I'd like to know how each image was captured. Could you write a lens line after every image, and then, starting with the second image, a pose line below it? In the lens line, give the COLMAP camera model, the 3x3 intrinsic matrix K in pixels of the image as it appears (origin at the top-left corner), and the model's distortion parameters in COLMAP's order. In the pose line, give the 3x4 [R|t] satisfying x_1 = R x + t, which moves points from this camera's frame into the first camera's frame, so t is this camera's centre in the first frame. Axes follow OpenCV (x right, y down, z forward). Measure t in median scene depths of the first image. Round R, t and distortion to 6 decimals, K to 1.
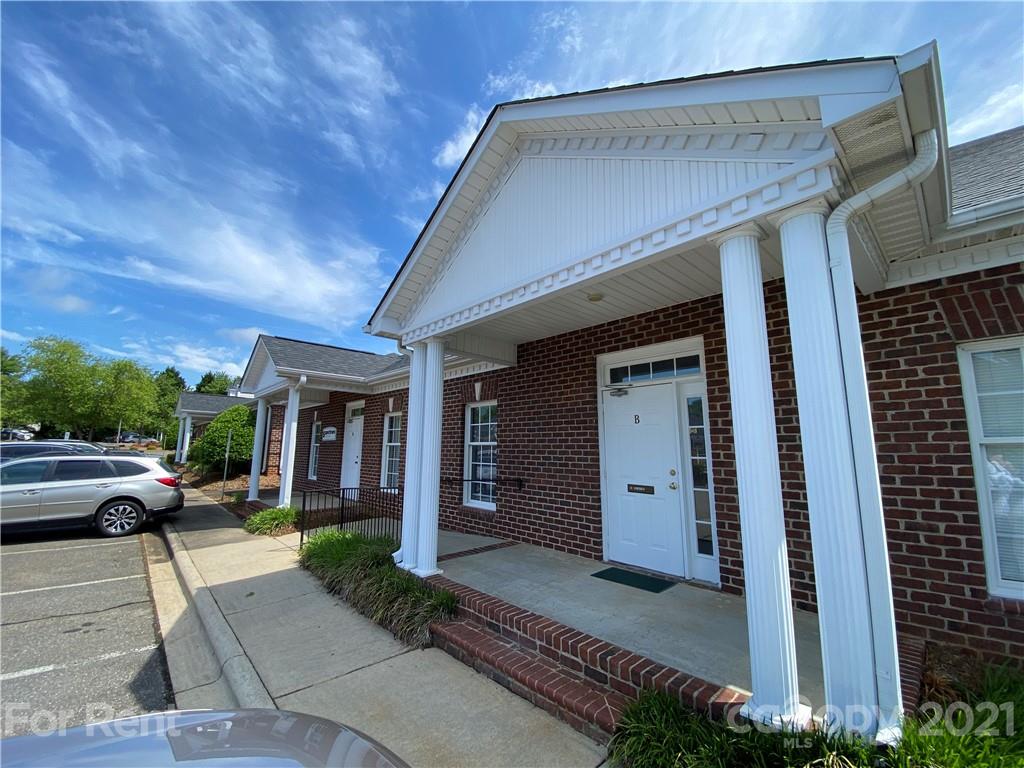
lens RADIAL K [[410.5, 0, 505.0], [0, 410.5, 384.3], [0, 0, 1]] dist [0.036973, -0.031256]
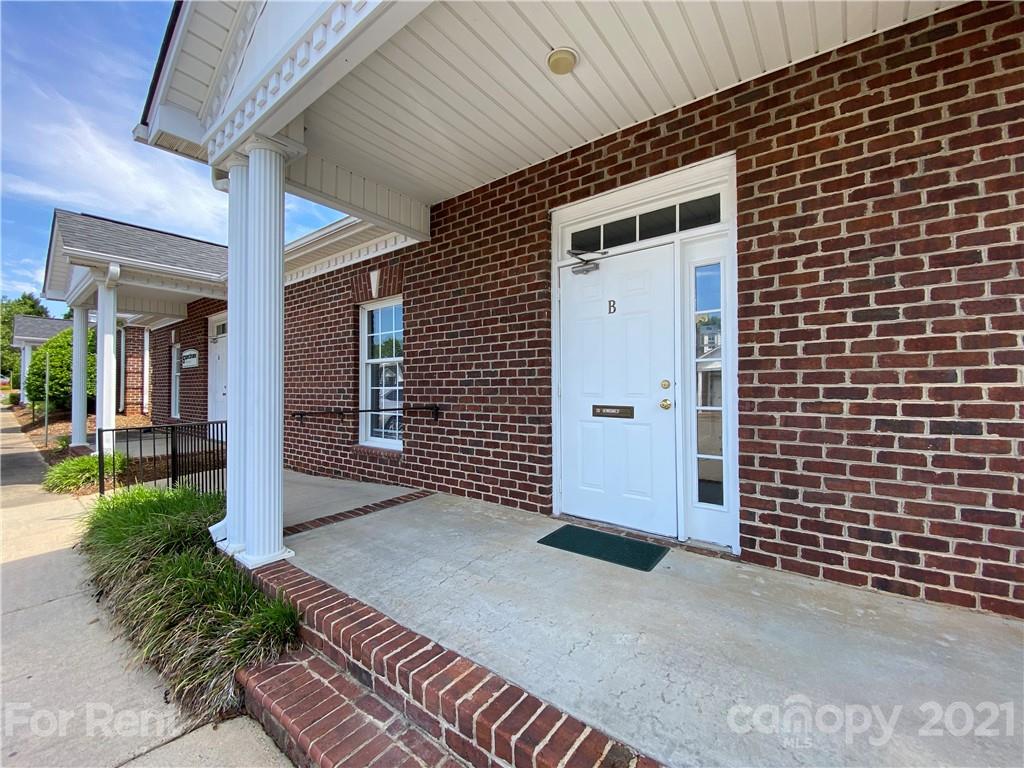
lens RADIAL K [[410.5, 0, 505.0], [0, 410.5, 384.3], [0, 0, 1]] dist [0.036973, -0.031256]
pose [[0.986400, -0.007929, 0.164172, 0.044472], [-0.015922, 0.989529, 0.143453, 0.107504], [-0.163590, -0.144116, 0.975945, 0.353135]]
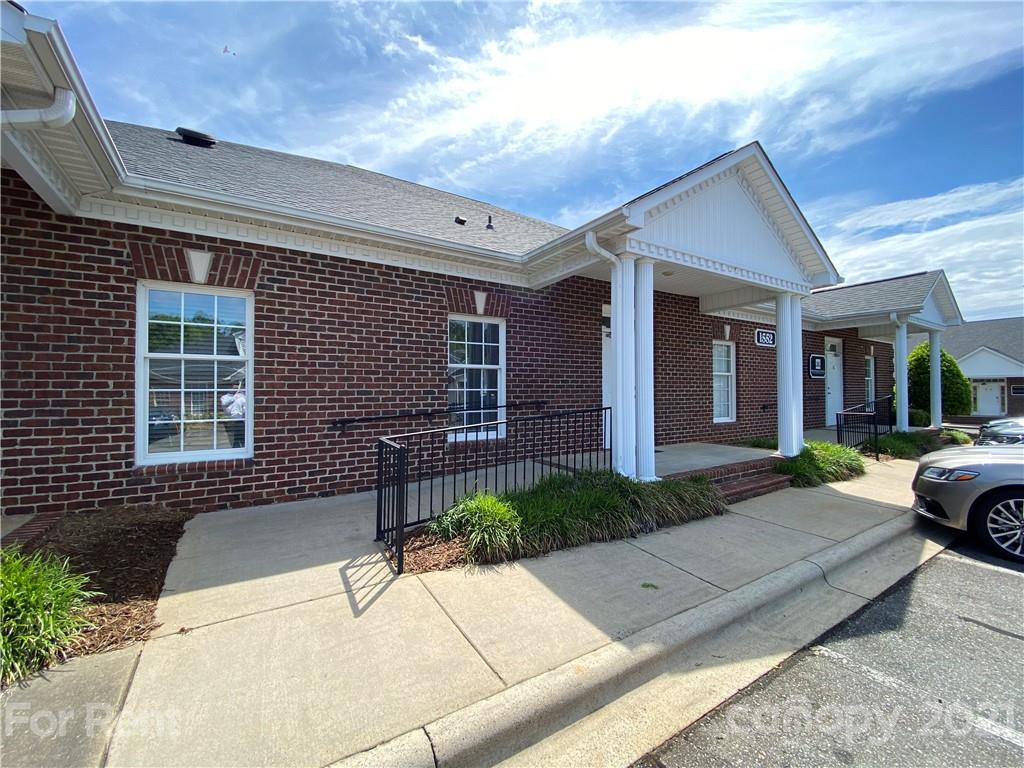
lens RADIAL K [[410.5, 0, 505.0], [0, 410.5, 384.3], [0, 0, 1]] dist [0.036973, -0.031256]
pose [[0.186311, -0.001652, 0.982489, -1.159835], [-0.152020, 0.987907, 0.030489, 0.195457], [-0.970659, -0.155038, 0.183807, 1.040463]]
